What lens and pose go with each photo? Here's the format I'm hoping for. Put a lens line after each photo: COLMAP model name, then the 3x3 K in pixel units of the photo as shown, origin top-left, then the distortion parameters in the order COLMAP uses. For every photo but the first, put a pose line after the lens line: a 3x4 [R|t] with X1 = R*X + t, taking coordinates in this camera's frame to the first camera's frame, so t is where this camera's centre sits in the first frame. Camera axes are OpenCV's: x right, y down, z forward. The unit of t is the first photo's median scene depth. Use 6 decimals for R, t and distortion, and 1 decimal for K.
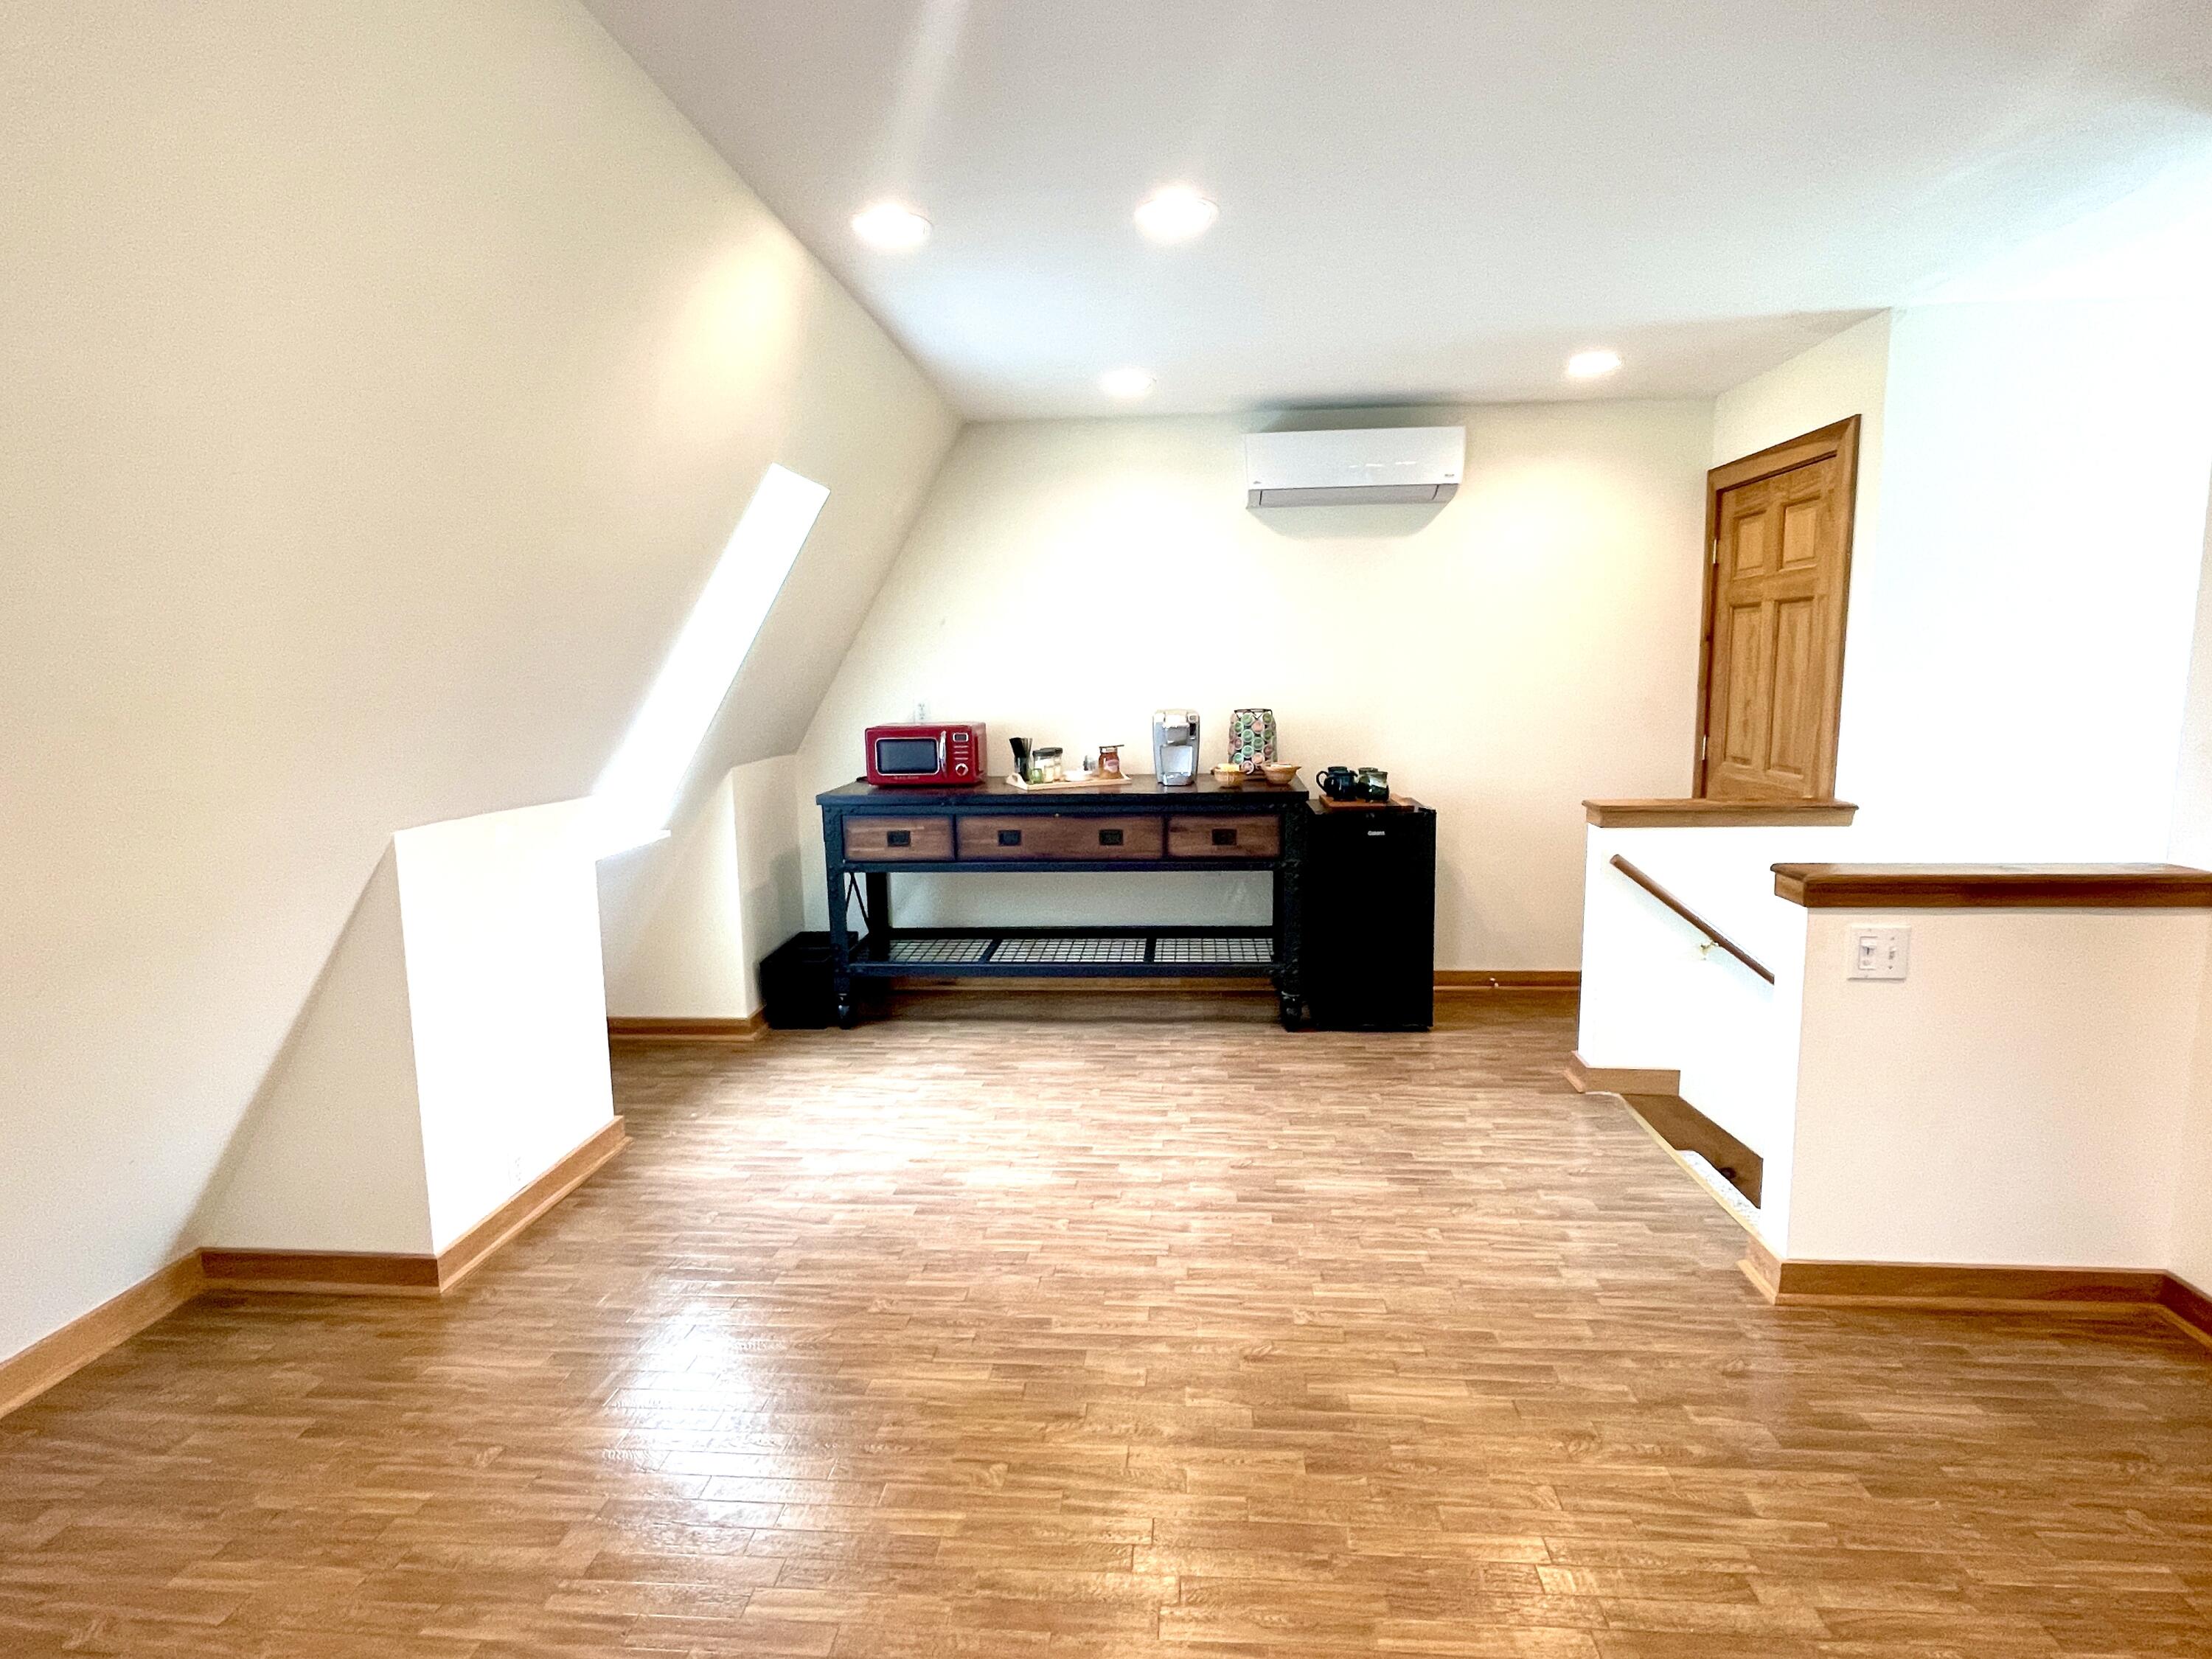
lens RADIAL K [[1131.3, 0, 1106.0], [0, 1131.3, 829.5], [0, 0, 1]] dist [-0.003552, -0.000648]
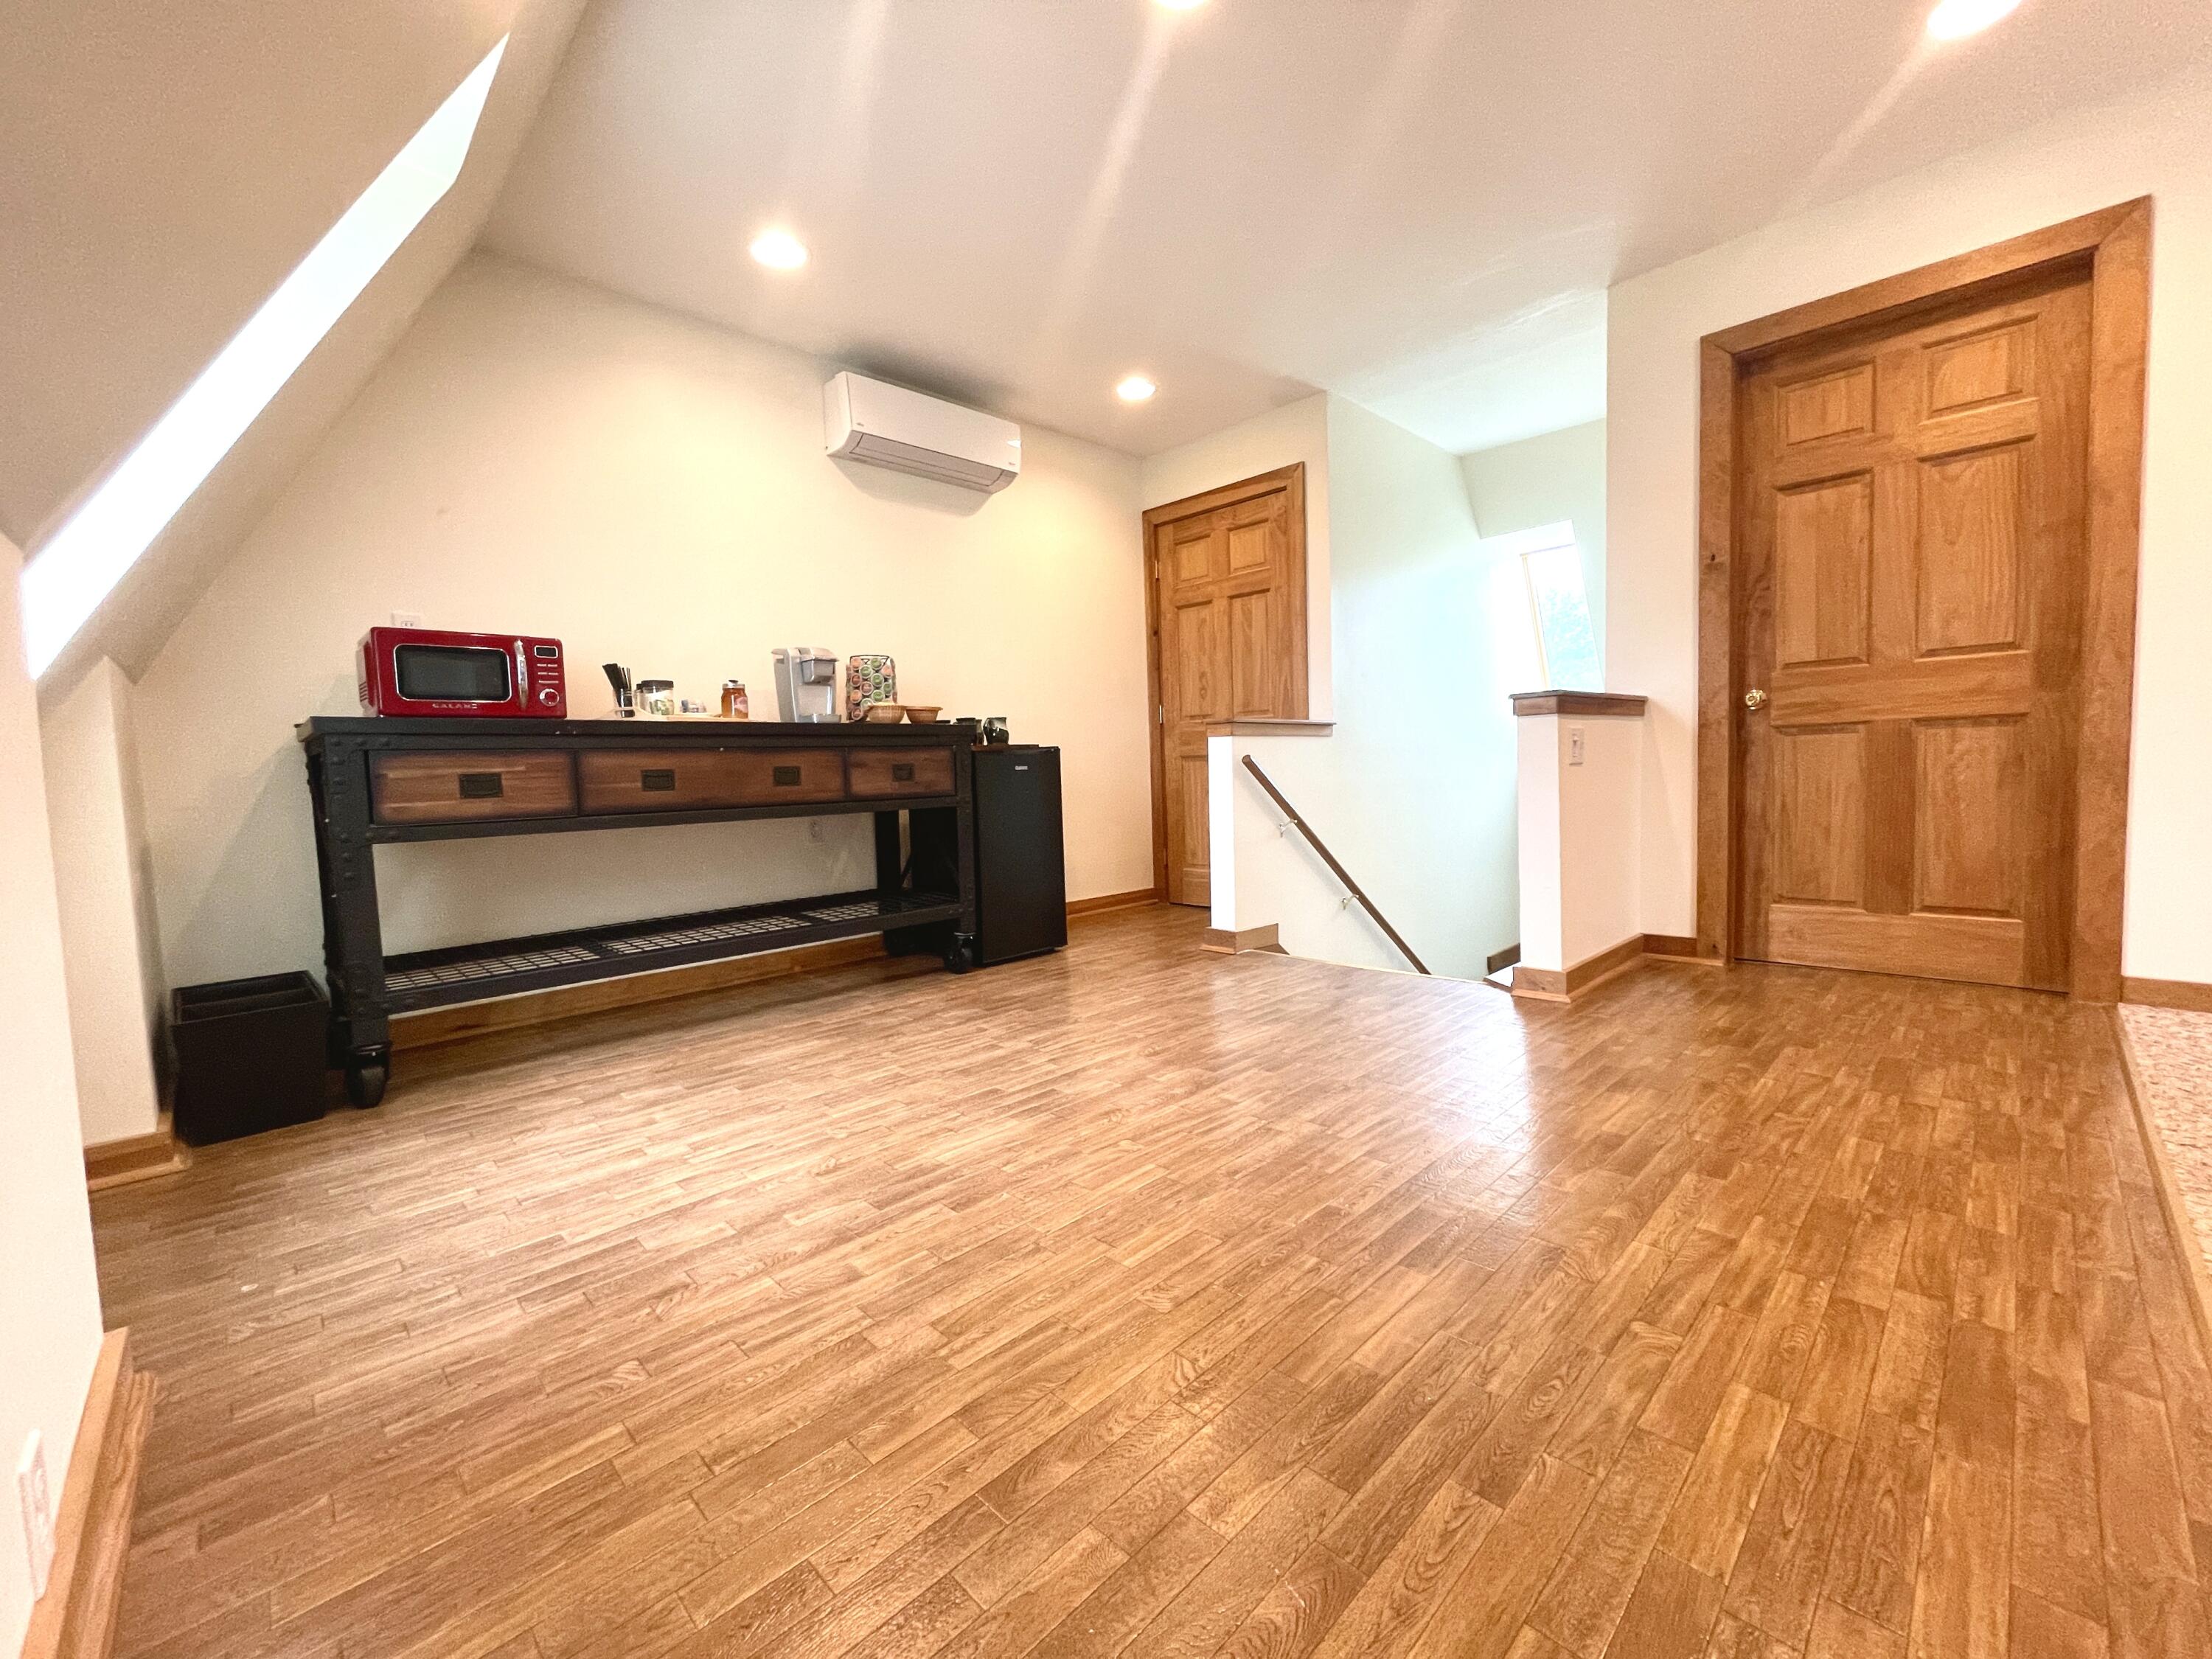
lens RADIAL K [[895.5, 0, 1106.0], [0, 895.5, 829.5], [0, 0, 1]] dist [-0.004686, 0.000124]
pose [[0.656505, -0.055879, 0.752249, -0.355167], [0.128303, 0.990993, -0.038360, 0.106132], [-0.743330, 0.121700, 0.657761, 0.400922]]
